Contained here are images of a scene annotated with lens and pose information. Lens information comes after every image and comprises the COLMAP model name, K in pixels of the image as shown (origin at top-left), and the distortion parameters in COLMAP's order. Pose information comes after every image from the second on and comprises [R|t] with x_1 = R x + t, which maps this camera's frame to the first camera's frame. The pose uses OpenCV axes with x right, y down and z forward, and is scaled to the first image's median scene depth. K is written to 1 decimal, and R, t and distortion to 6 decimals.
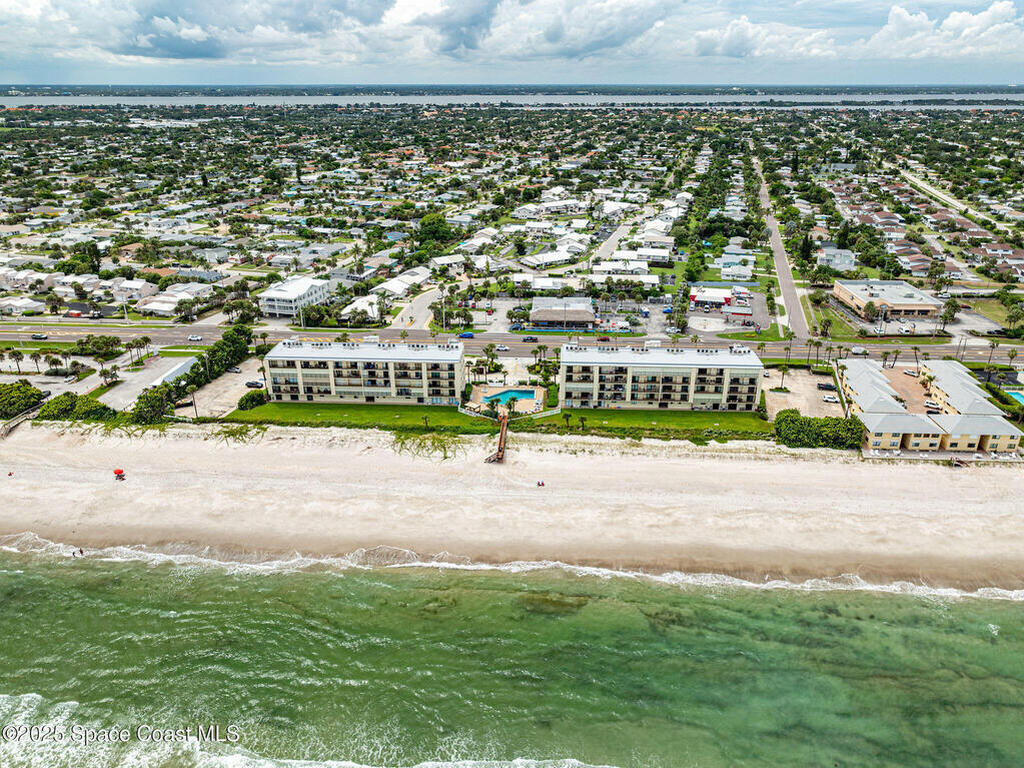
lens RADIAL K [[720.3, 0, 518.1], [0, 720.3, 374.6], [0, 0, 1]] dist [0.000737, 0.006441]
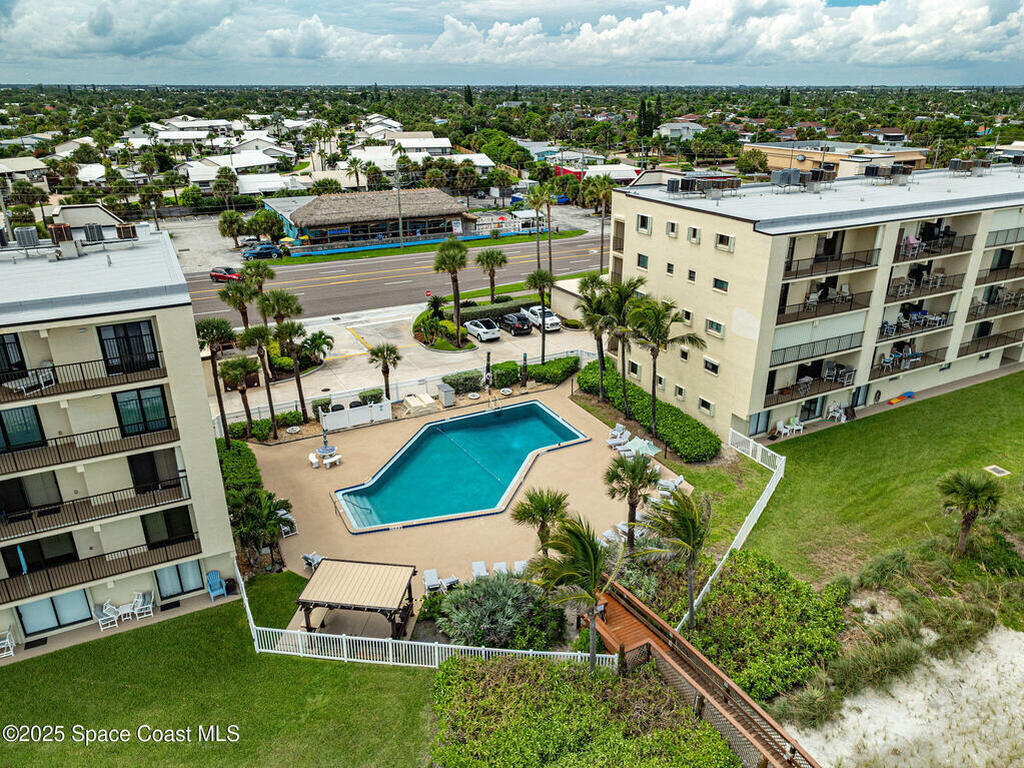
lens RADIAL K [[720.3, 0, 518.1], [0, 720.3, 374.6], [0, 0, 1]] dist [0.000737, 0.006441]
pose [[0.864399, -0.188814, 0.466008, -0.093295], [0.191000, 0.980646, 0.043046, 0.001938], [-0.465116, 0.051799, 0.883733, 0.845644]]
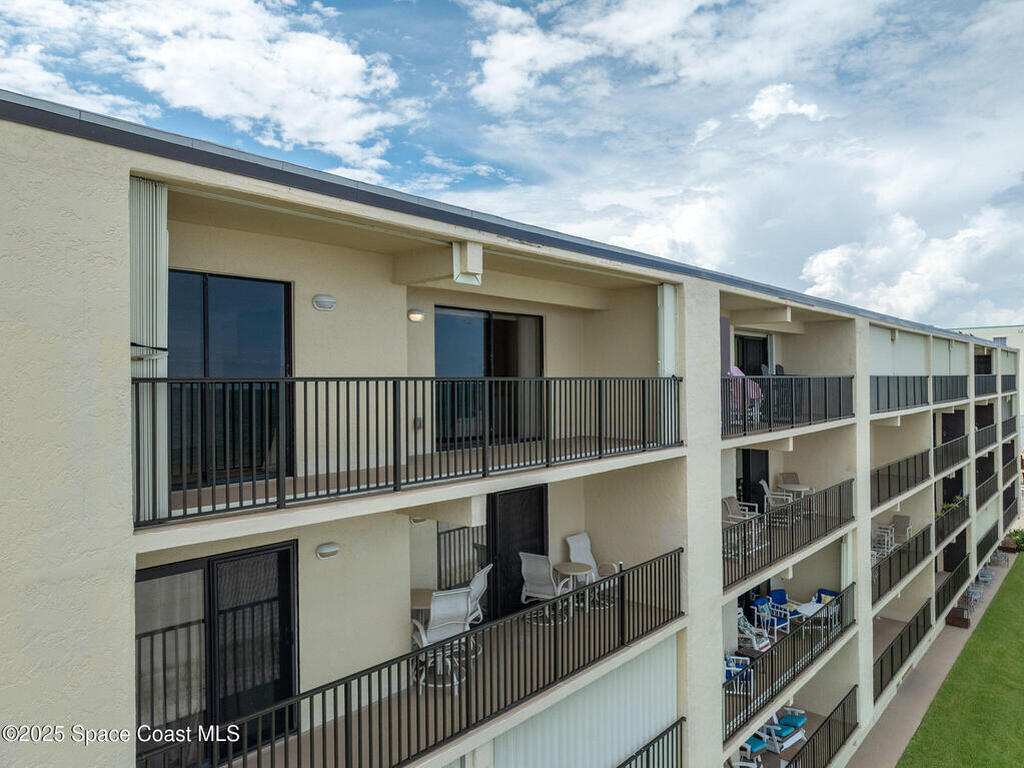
lens RADIAL K [[720.3, 0, 518.1], [0, 720.3, 374.6], [0, 0, 1]] dist [0.000737, 0.006441]
pose [[0.606451, -0.003052, 0.795115, 0.054706], [0.312126, 0.920637, -0.234531, 0.003772], [-0.731296, 0.390408, 0.559274, 0.960287]]
